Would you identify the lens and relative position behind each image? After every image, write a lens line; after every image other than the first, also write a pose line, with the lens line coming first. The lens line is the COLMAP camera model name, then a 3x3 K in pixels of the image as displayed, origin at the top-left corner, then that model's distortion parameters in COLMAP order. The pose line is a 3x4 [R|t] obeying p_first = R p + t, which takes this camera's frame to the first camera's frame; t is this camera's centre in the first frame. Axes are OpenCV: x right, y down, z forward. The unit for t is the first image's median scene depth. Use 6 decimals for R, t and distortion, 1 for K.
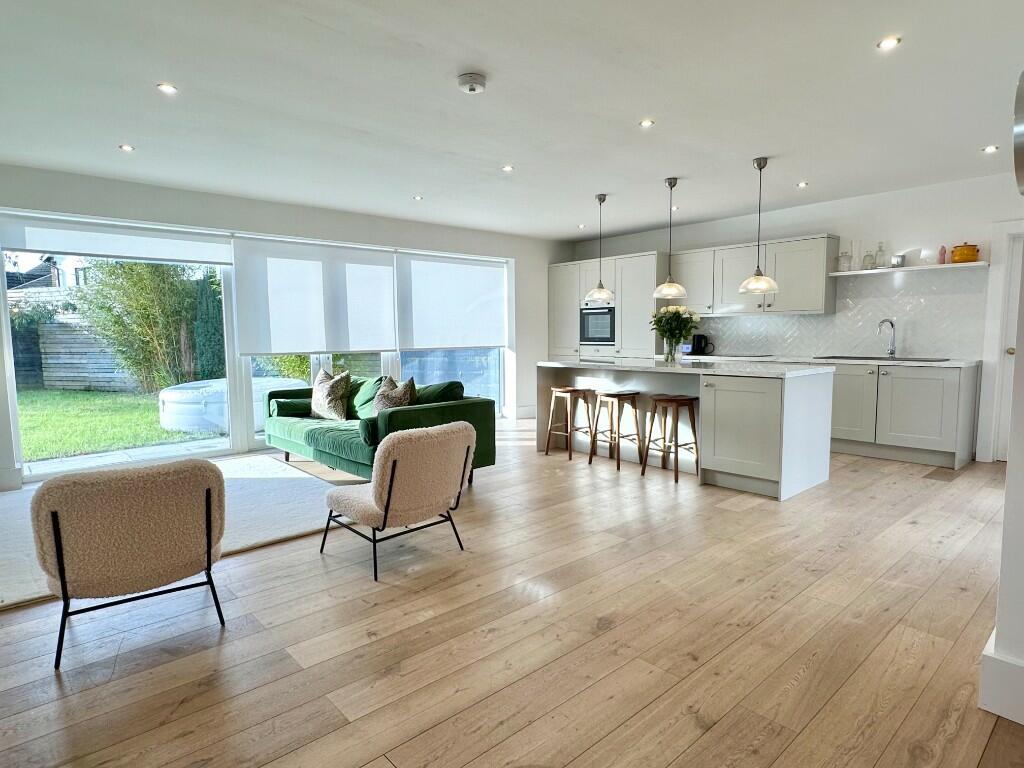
lens RADIAL K [[579.9, 0, 511.6], [0, 579.9, 381.9], [0, 0, 1]] dist [-0.003702, 0.002881]
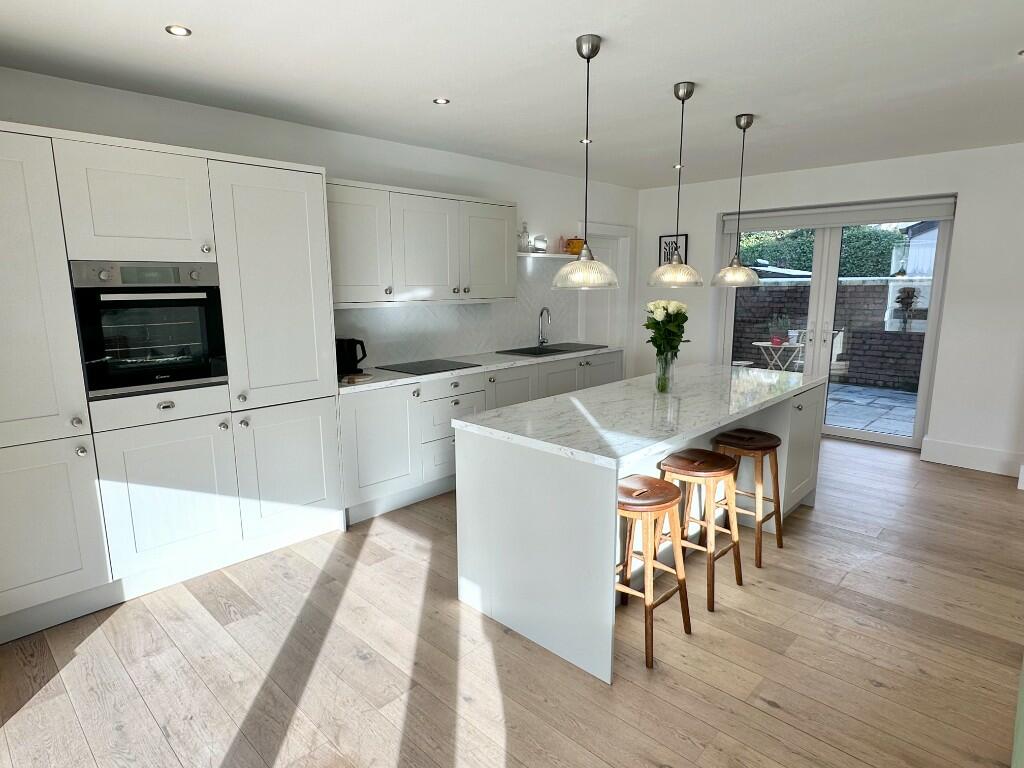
lens RADIAL K [[579.9, 0, 512.0], [0, 579.9, 387.9], [0, 0, 1]] dist [-0.003702, 0.002881]
pose [[-0.069514, -0.168211, 0.983297, -0.250837], [0.094139, 0.980177, 0.174332, -0.122666], [-0.993129, 0.104685, -0.052301, 0.913728]]
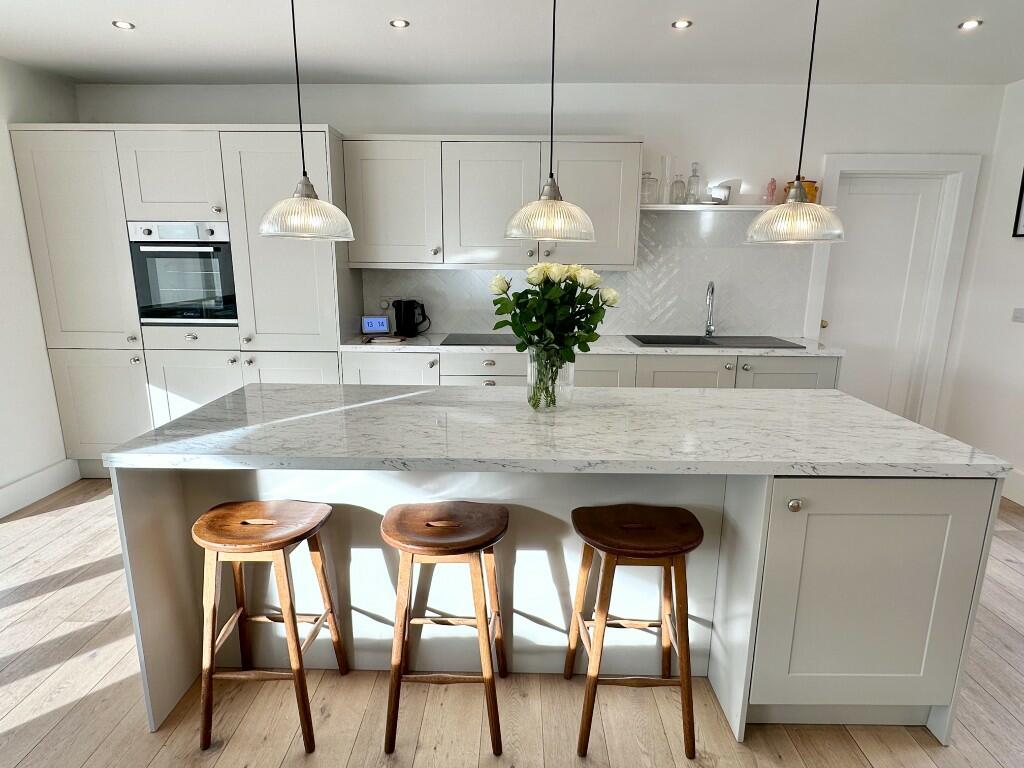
lens RADIAL K [[579.9, 0, 514.0], [0, 579.9, 388.6], [0, 0, 1]] dist [-0.003702, 0.002881]
pose [[0.680634, -0.145626, 0.718004, -0.014912], [0.048072, 0.986811, 0.154576, -0.082547], [-0.731045, -0.070694, 0.678658, 0.570730]]
